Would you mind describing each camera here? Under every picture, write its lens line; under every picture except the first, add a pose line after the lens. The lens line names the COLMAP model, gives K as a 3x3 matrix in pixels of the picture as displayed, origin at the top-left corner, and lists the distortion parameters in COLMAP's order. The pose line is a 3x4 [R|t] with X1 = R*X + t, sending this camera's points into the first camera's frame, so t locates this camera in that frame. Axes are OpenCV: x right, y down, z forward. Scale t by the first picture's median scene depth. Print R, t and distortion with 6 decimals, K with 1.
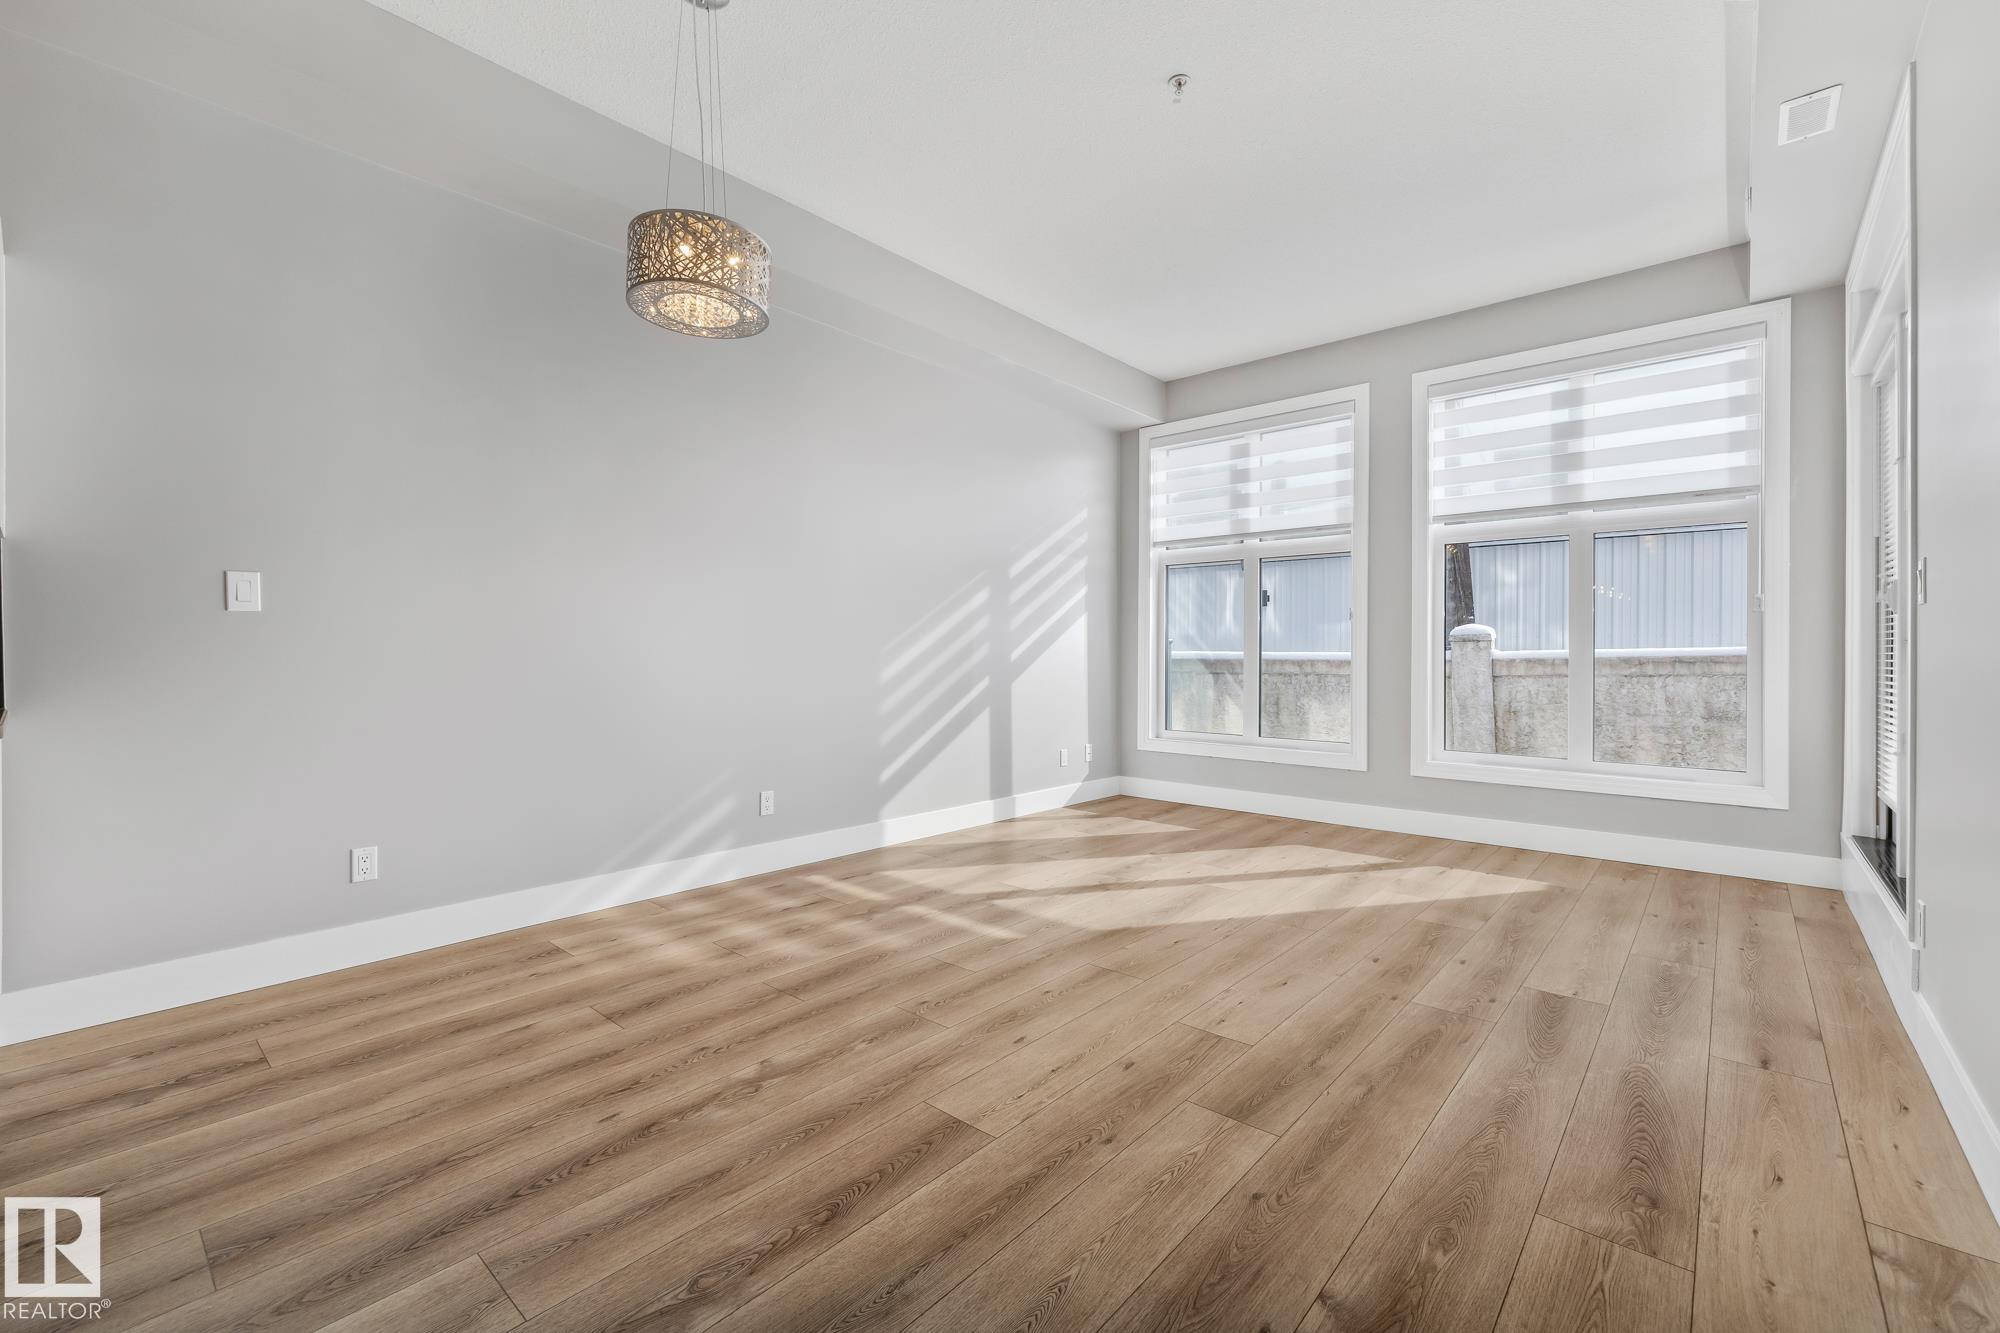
lens RADIAL K [[843.9, 0, 1002.6], [0, 843.9, 651.3], [0, 0, 1]] dist [-0.000360, 0.000180]
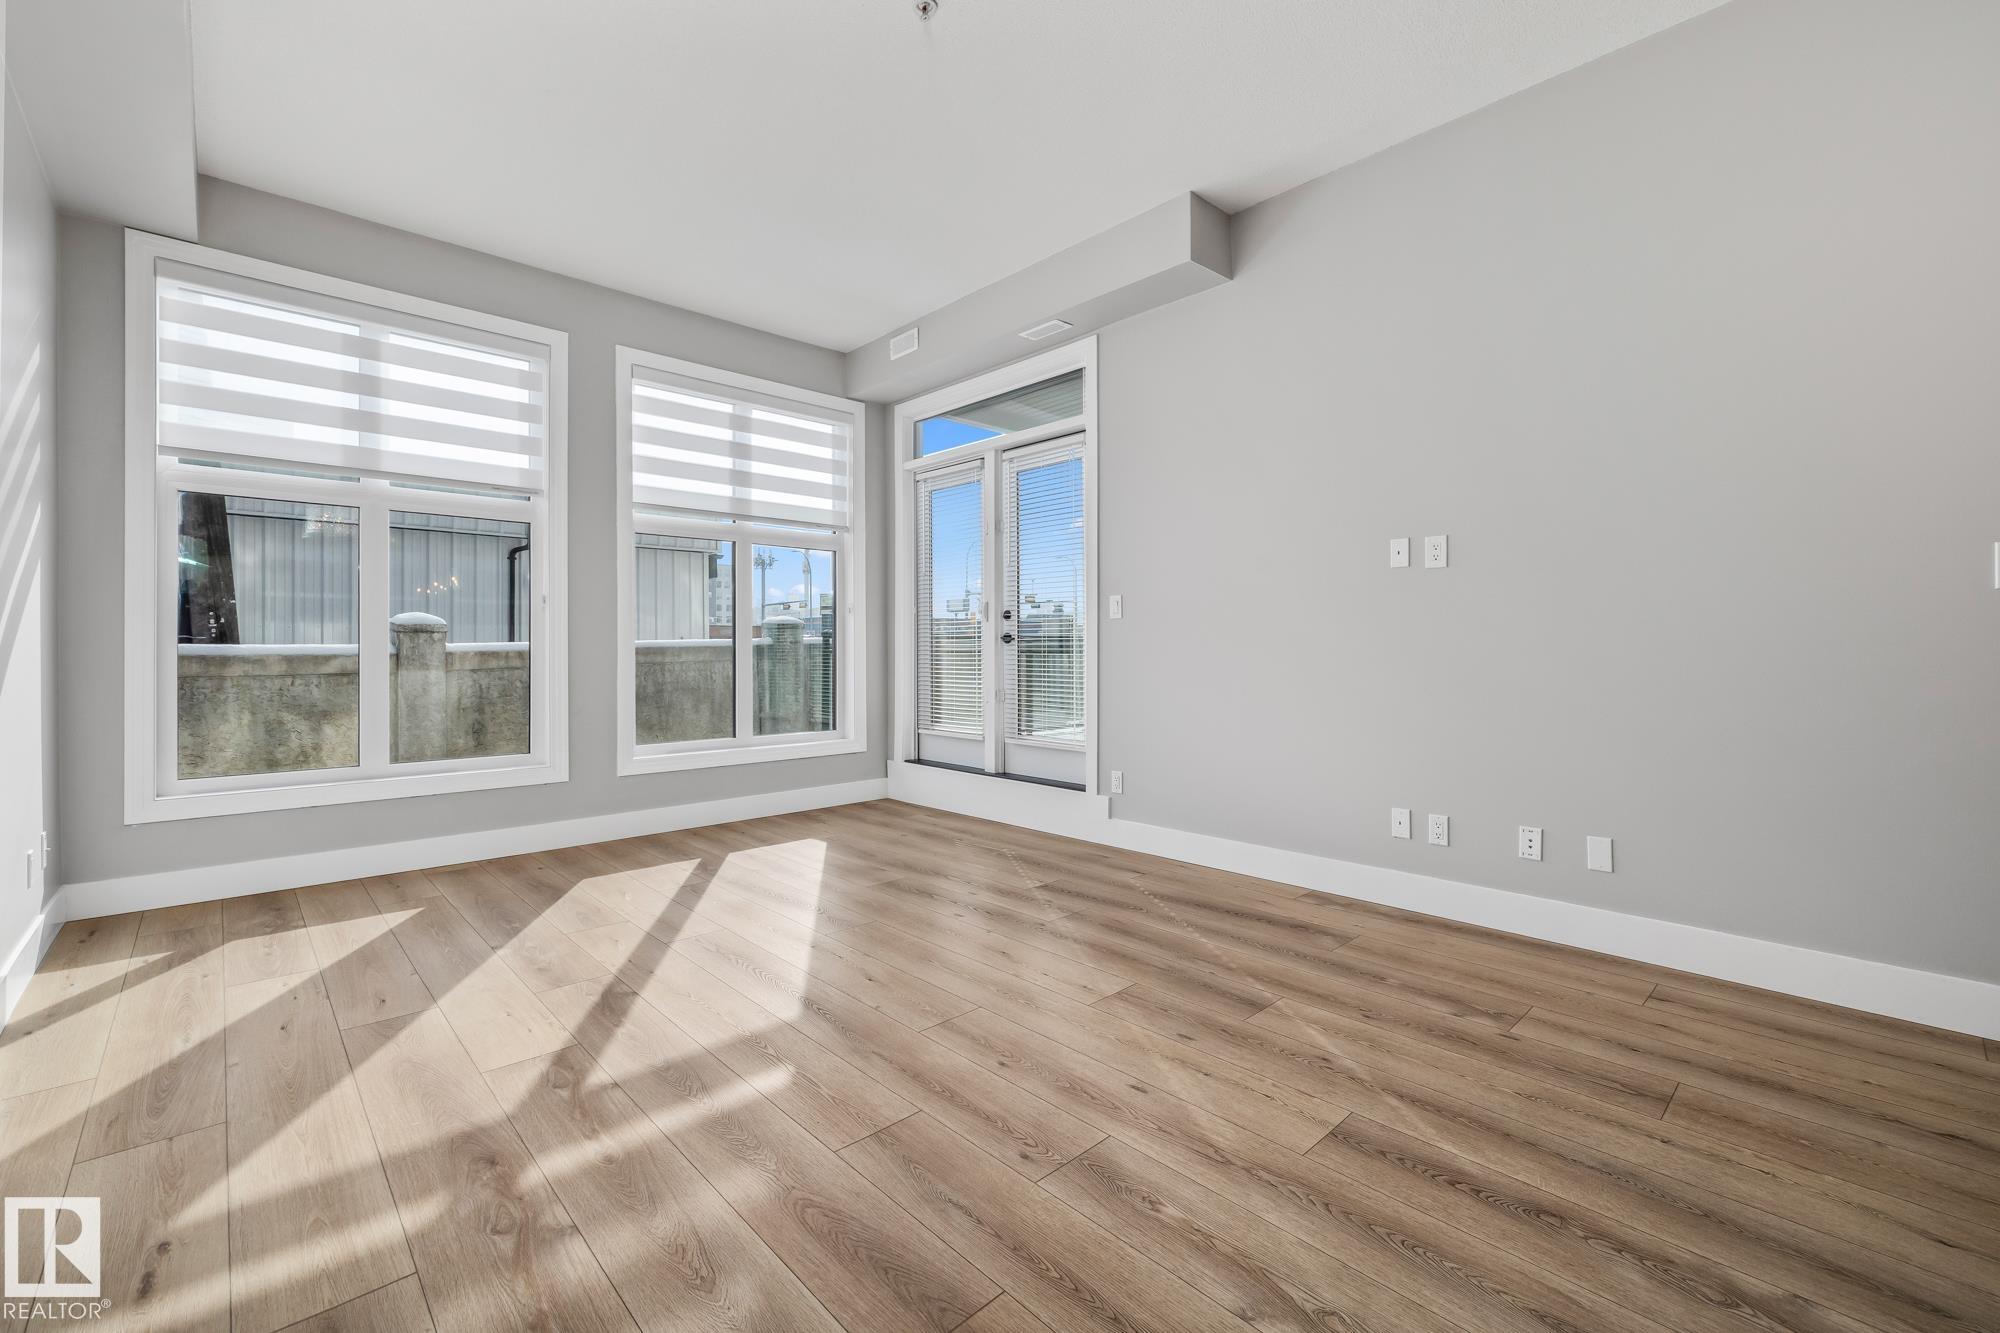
lens RADIAL K [[838.4, 0, 998.2], [0, 838.4, 651.0], [0, 0, 1]] dist [-0.001411, -0.000030]
pose [[0.098547, -0.005759, 0.995116, -0.437073], [-0.000753, 0.999983, 0.005862, 0.003534], [-0.995132, -0.001327, 0.098541, 0.546232]]
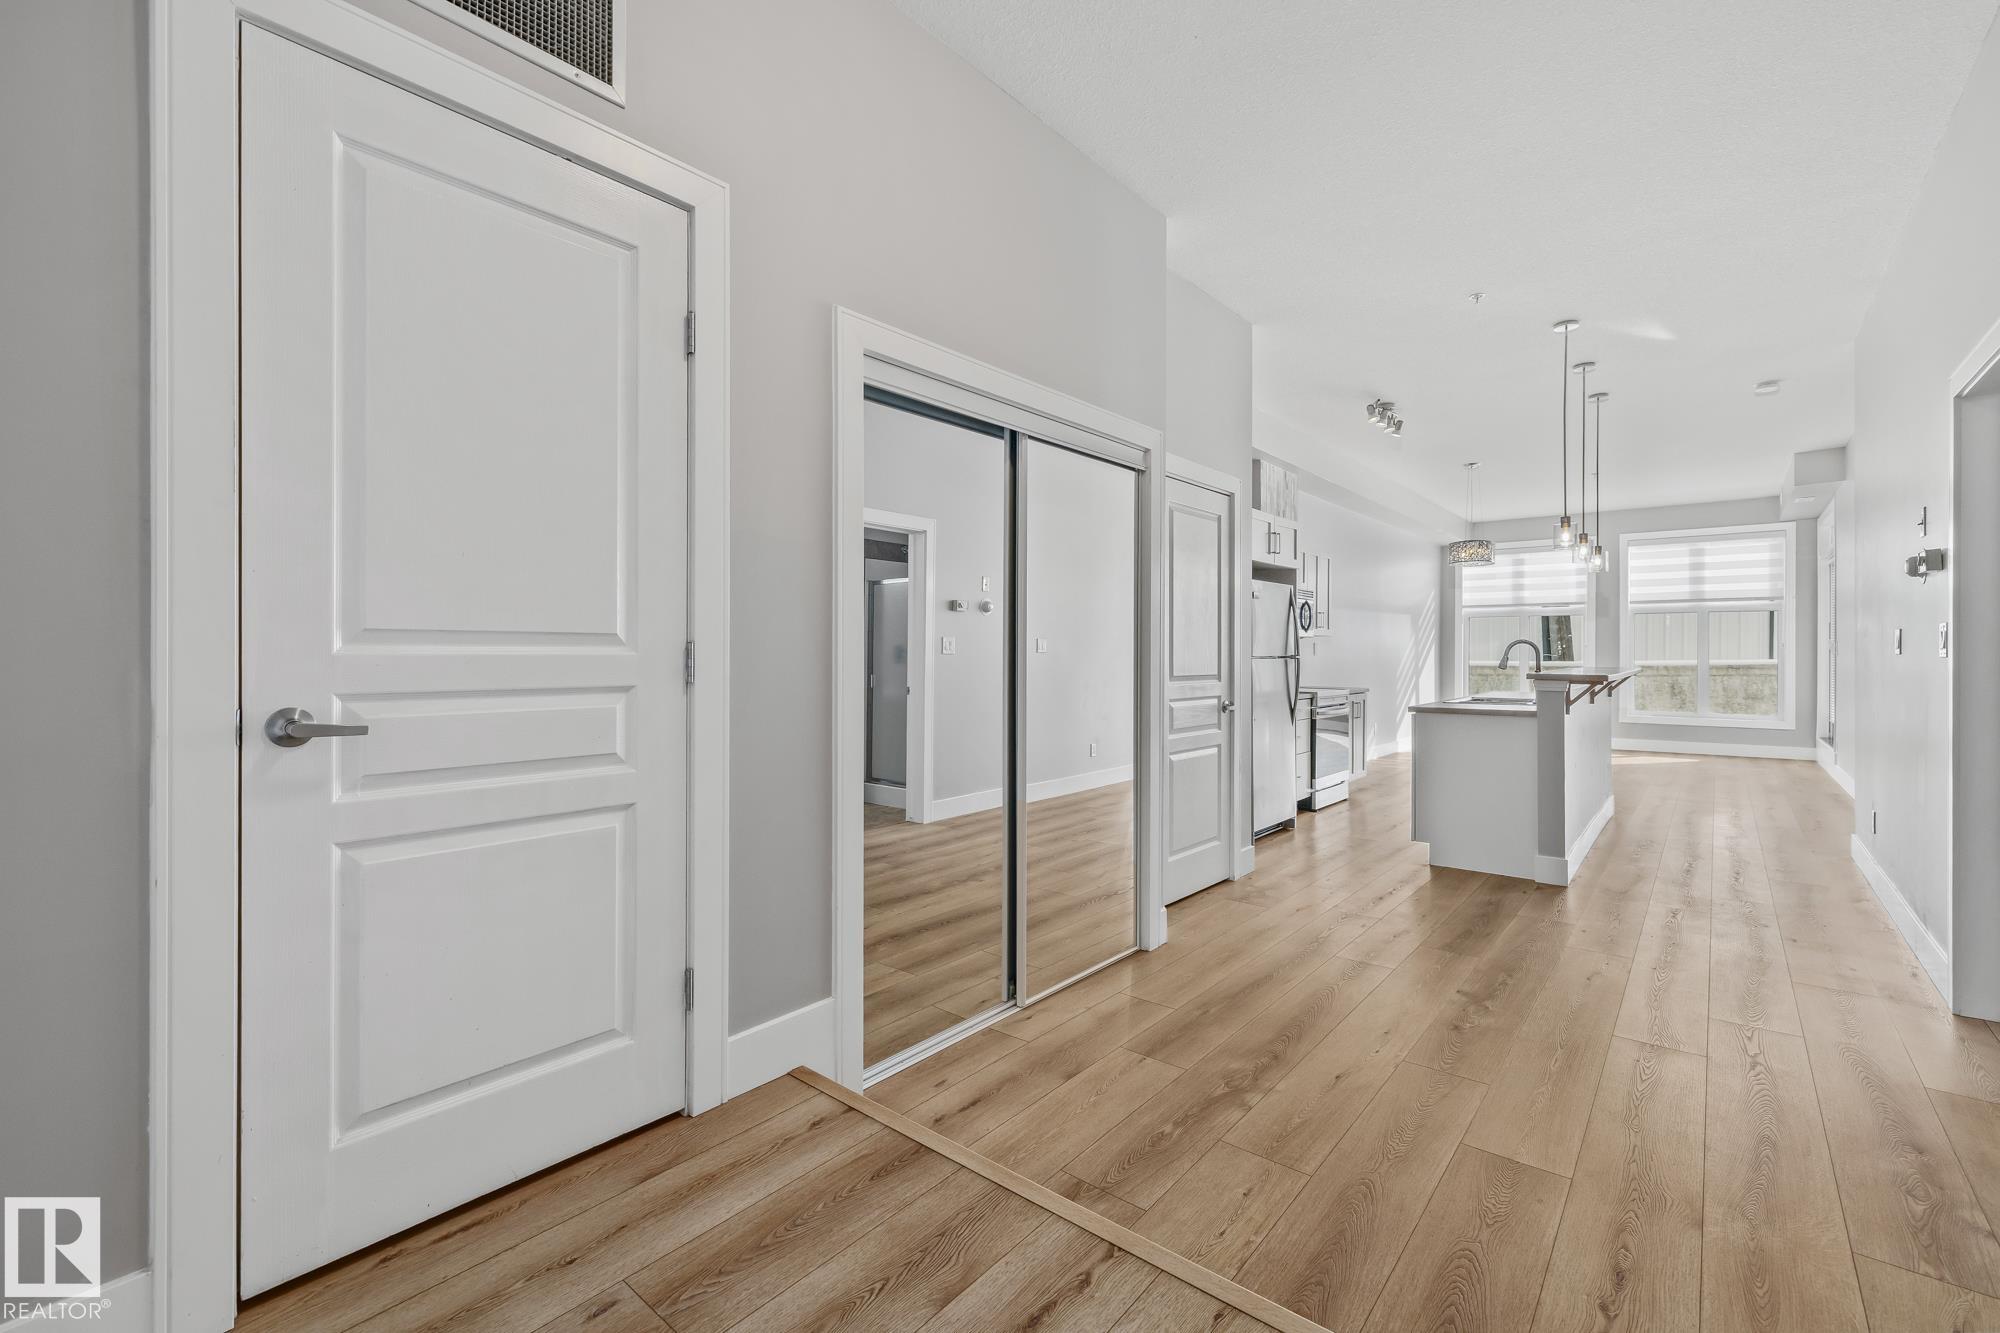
lens RADIAL K [[855.6, 0, 995.1], [0, 855.6, 652.0], [0, 0, 1]] dist [-0.002300, -0.000472]
pose [[0.999901, 0.000389, 0.014061, -1.252166], [-0.000400, 1.000000, 0.000773, -0.034813], [-0.014061, -0.000779, 0.999901, -1.267988]]
